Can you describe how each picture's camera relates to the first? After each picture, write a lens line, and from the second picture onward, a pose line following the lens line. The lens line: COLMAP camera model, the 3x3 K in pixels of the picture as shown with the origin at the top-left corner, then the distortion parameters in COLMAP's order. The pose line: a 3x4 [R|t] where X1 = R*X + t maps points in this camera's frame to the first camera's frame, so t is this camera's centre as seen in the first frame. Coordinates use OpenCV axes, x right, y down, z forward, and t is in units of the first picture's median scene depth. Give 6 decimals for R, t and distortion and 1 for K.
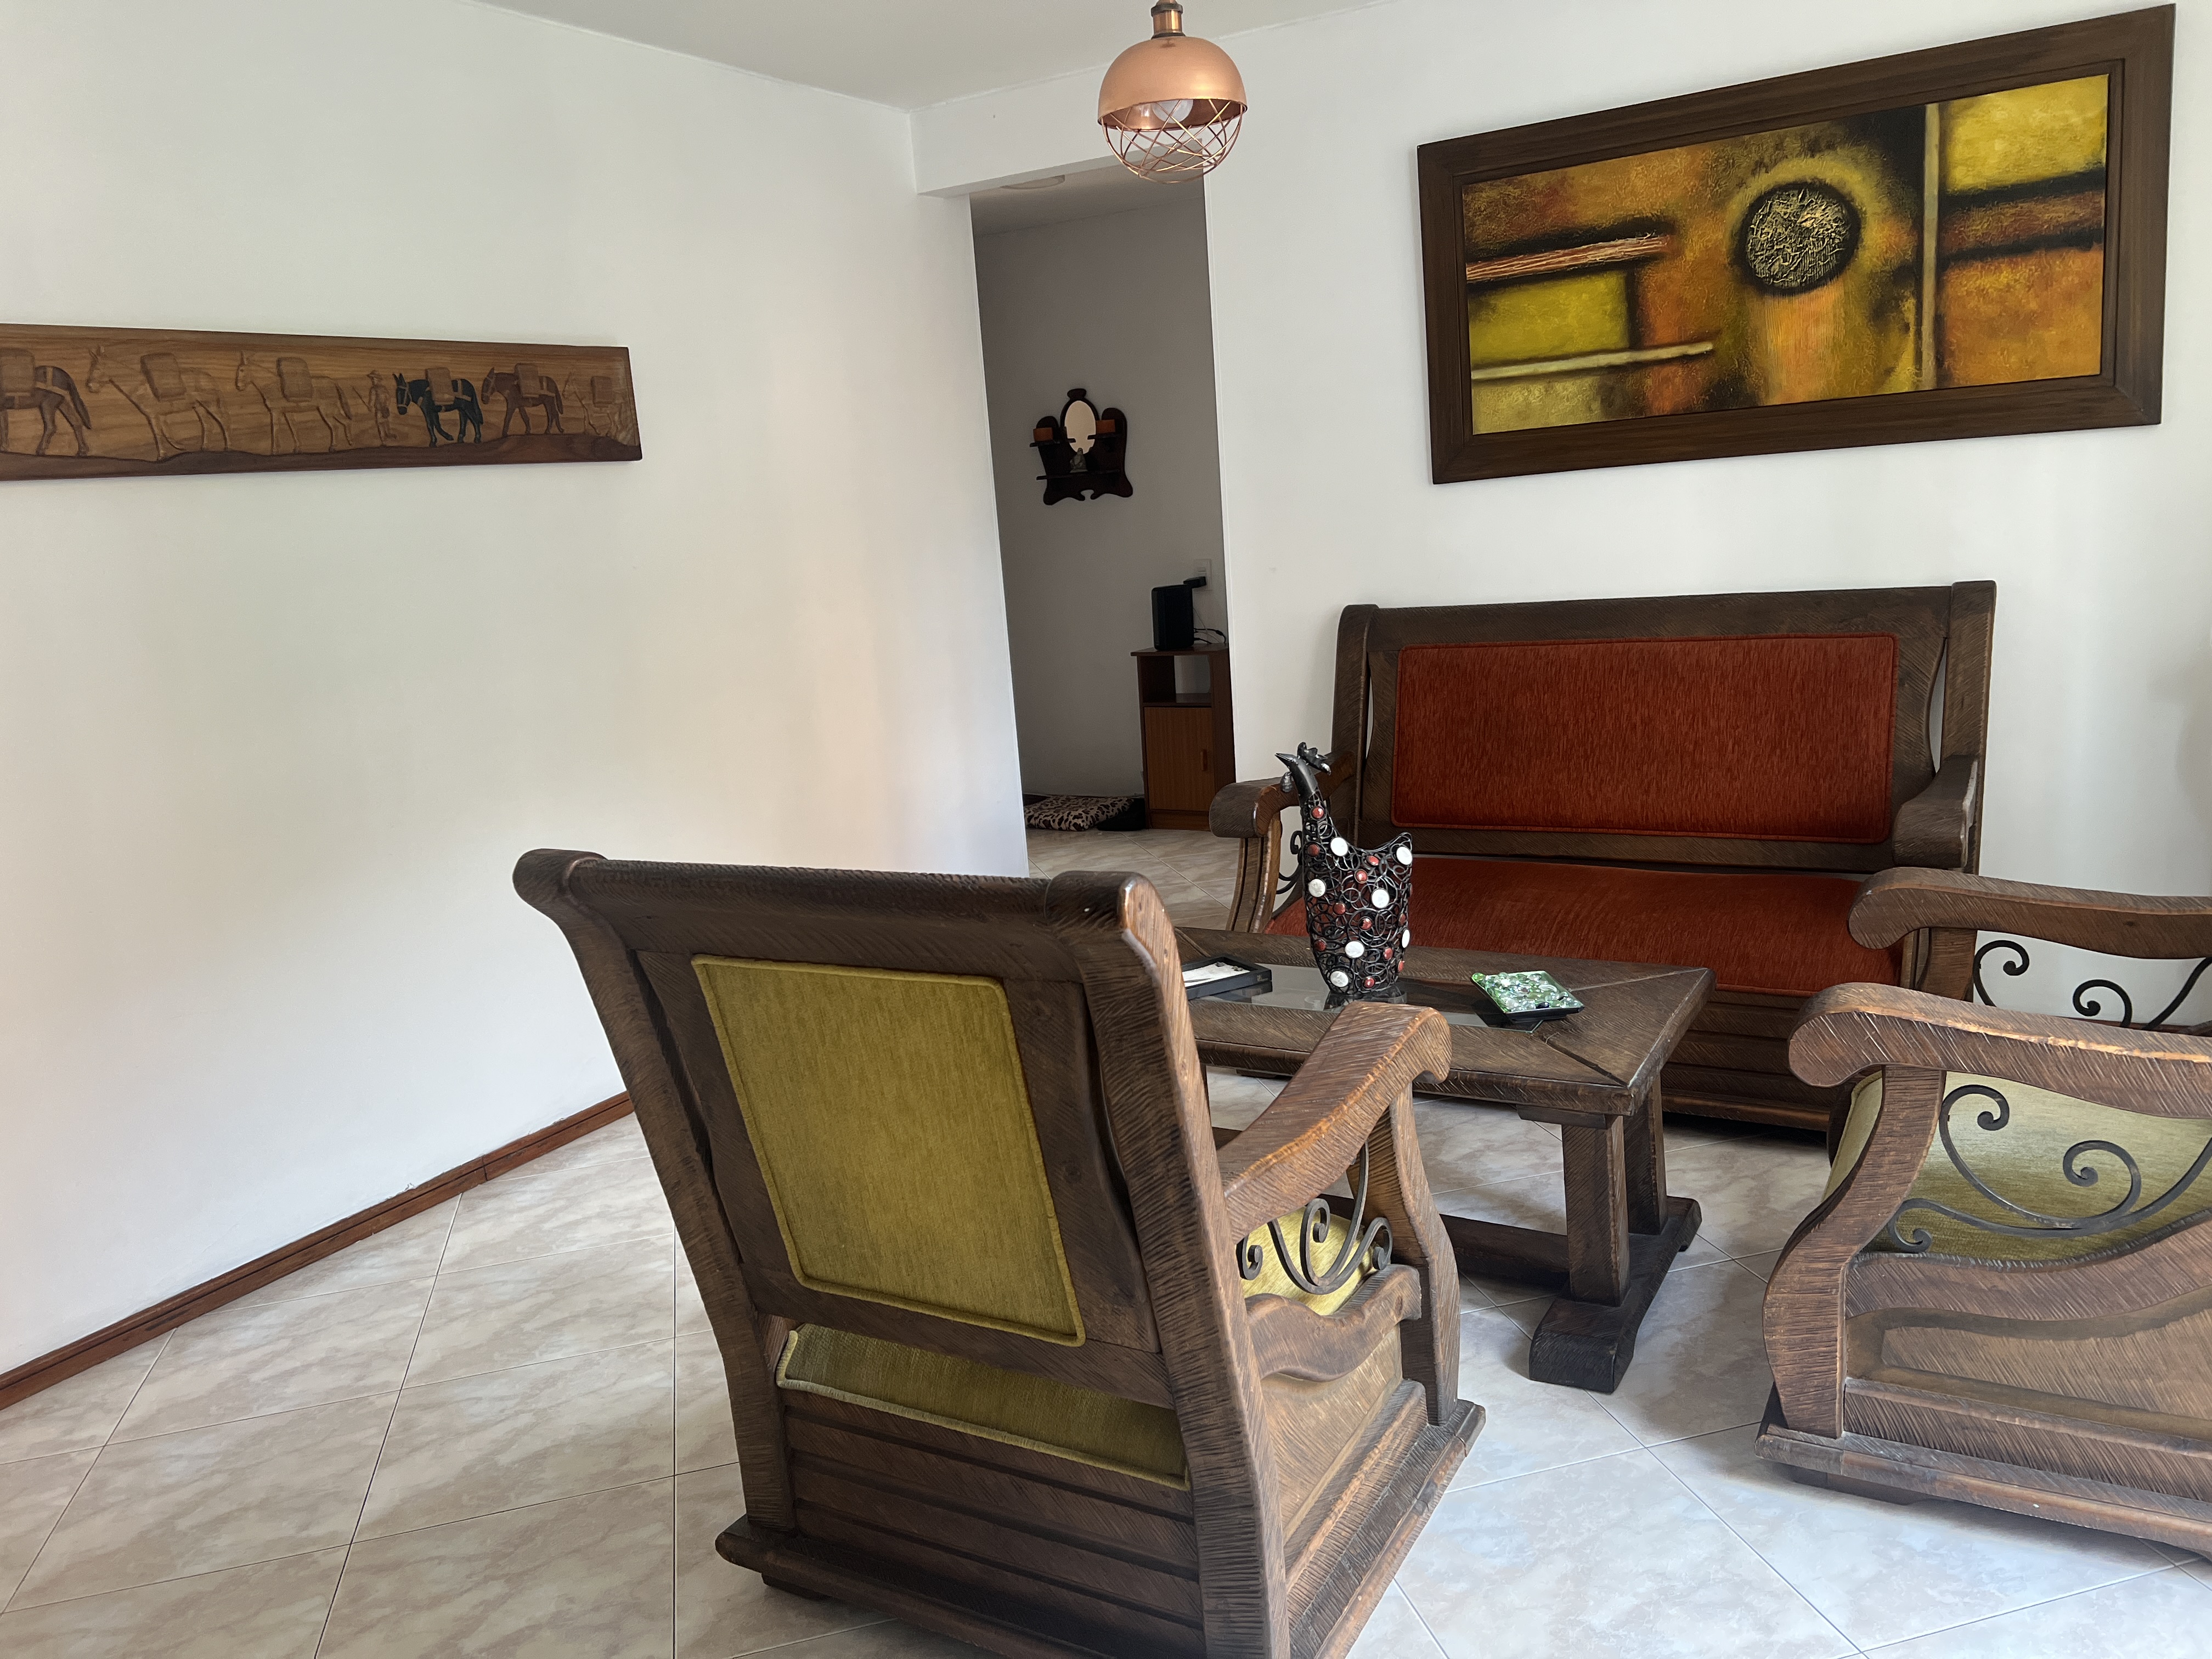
lens RADIAL K [[1653.5, 0, 1124.7], [0, 1653.5, 834.5], [0, 0, 1]] dist [0.051808, -0.059487]
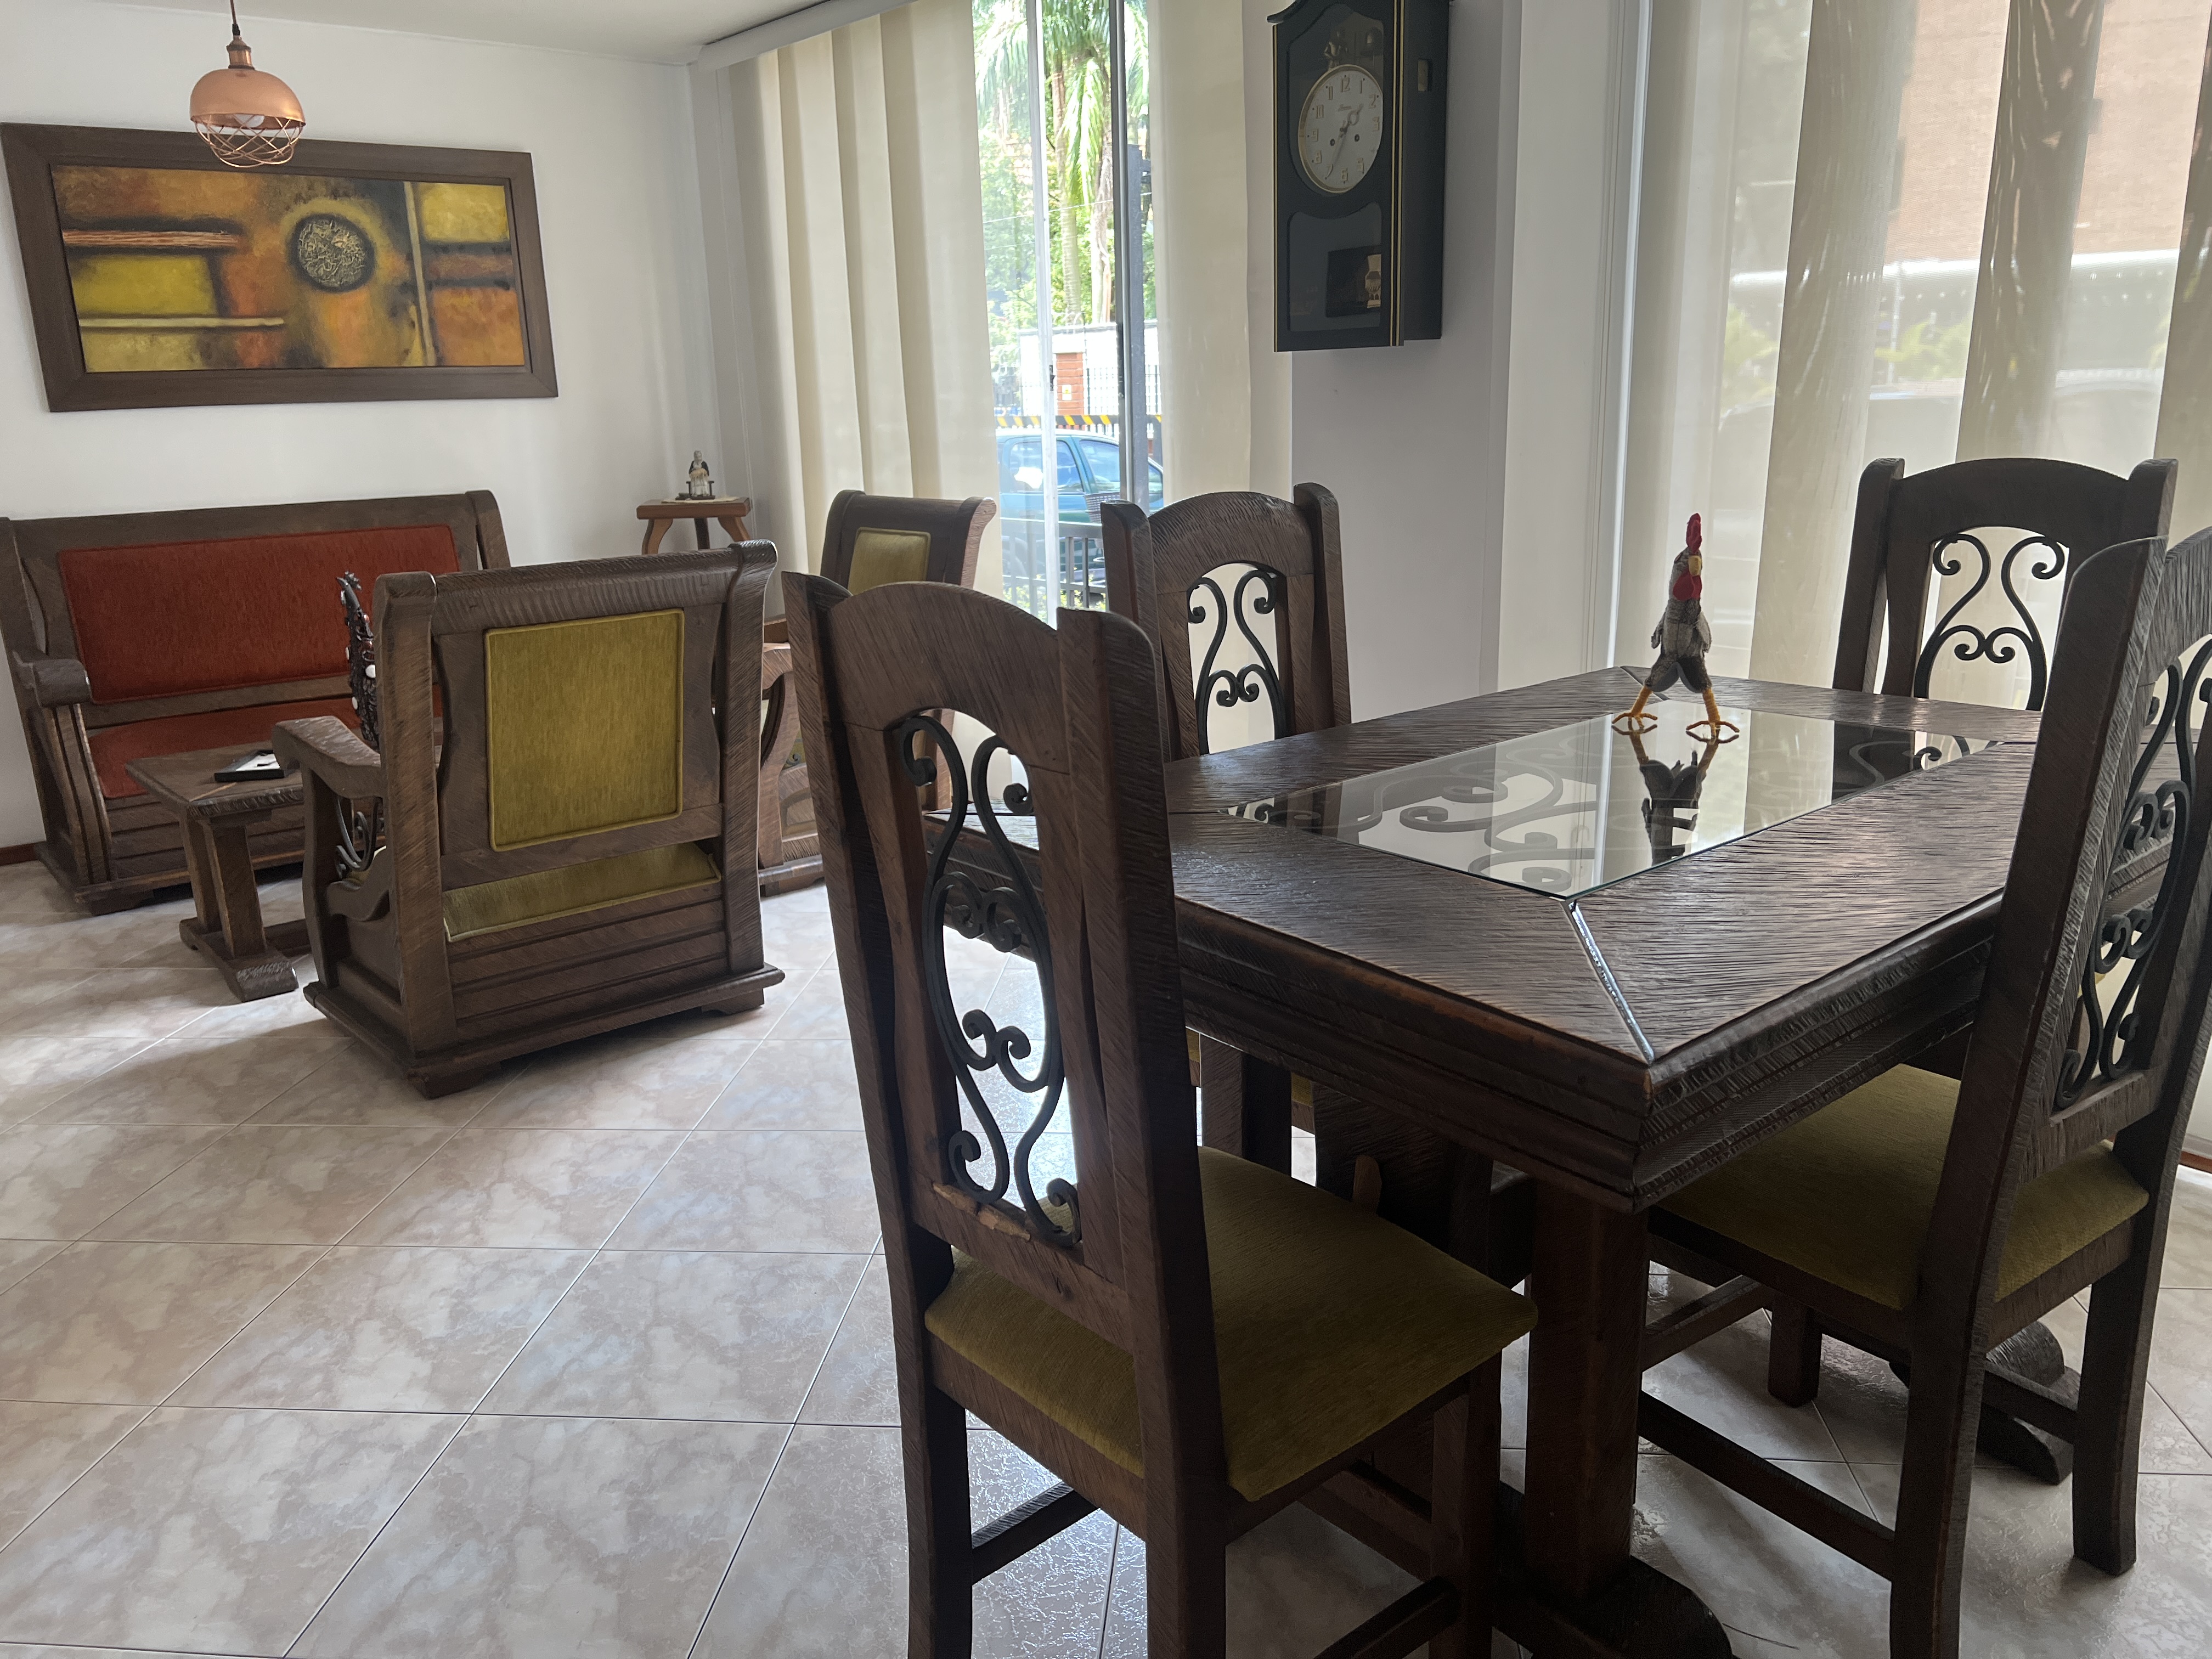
lens RADIAL K [[1653.5, 0, 1124.5], [0, 1653.5, 817.2], [0, 0, 1]] dist [0.051808, -0.059487]
pose [[0.333696, -0.169599, 0.927299, -0.794295], [0.193565, 0.975050, 0.108676, 0.095790], [-0.922594, 0.143228, 0.358199, -0.085284]]
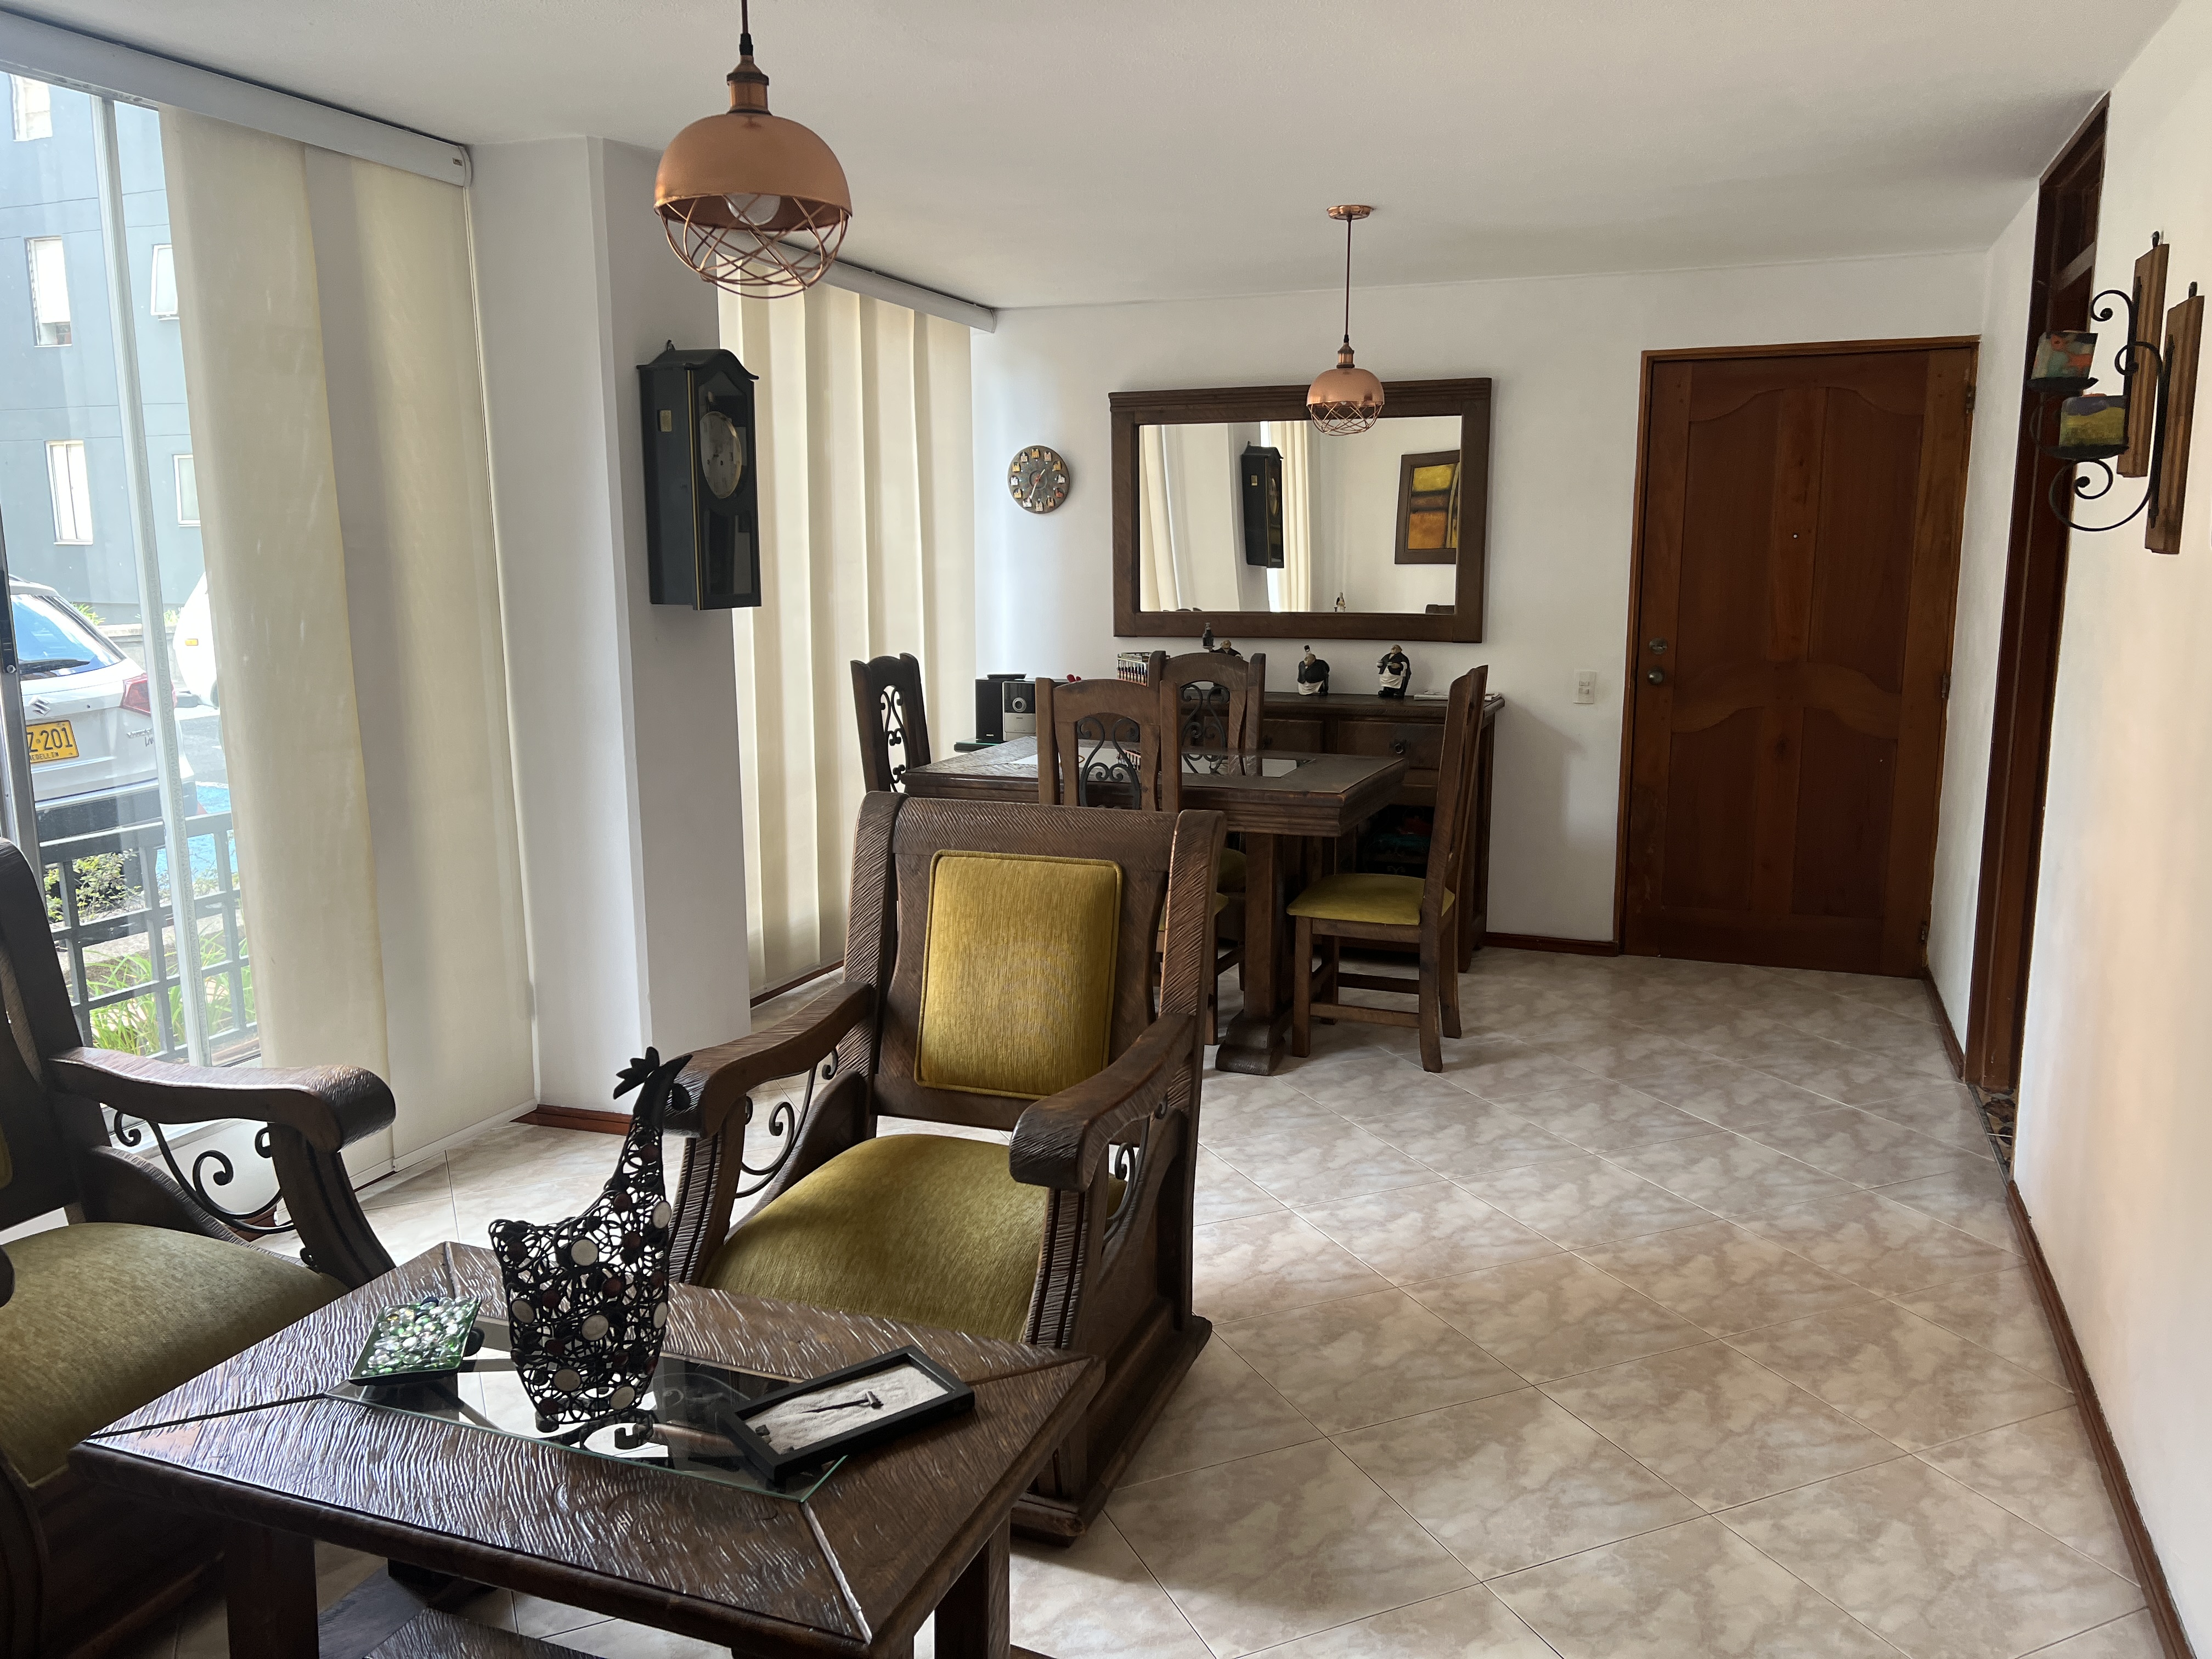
lens RADIAL K [[1653.5, 0, 1112.0], [0, 1653.5, 773.9], [0, 0, 1]] dist [0.051808, -0.059487]
pose [[-0.983829, 0.096411, -0.150949, 0.006371], [0.038357, 0.936626, 0.348225, -0.309250], [0.174956, 0.336803, -0.925178, 1.259551]]
